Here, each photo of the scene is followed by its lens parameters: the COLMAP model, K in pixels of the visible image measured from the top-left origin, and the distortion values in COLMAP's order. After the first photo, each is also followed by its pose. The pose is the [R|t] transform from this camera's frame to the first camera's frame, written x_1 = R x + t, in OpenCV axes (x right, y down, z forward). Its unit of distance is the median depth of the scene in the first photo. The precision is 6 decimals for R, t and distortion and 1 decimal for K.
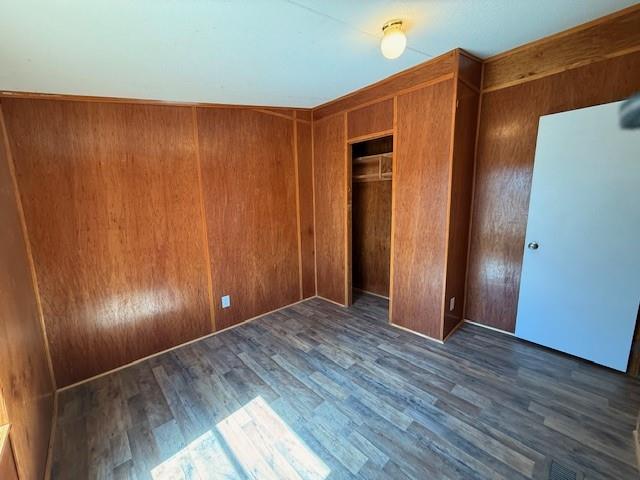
lens RADIAL K [[253.0, 0, 322.1], [0, 253.0, 241.2], [0, 0, 1]] dist [0.000003, 0.000094]
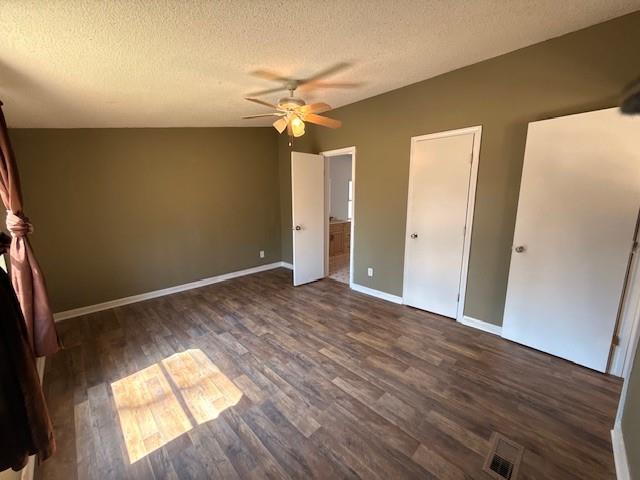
lens RADIAL K [[253.0, 0, 322.1], [0, 253.0, 241.2], [0, 0, 1]] dist [0.000003, 0.000094]
pose [[0.999382, 0.025503, 0.024207, 0.119291], [-0.025709, 0.999635, 0.008253, 0.019408], [-0.023988, -0.008870, 0.999673, -0.110565]]
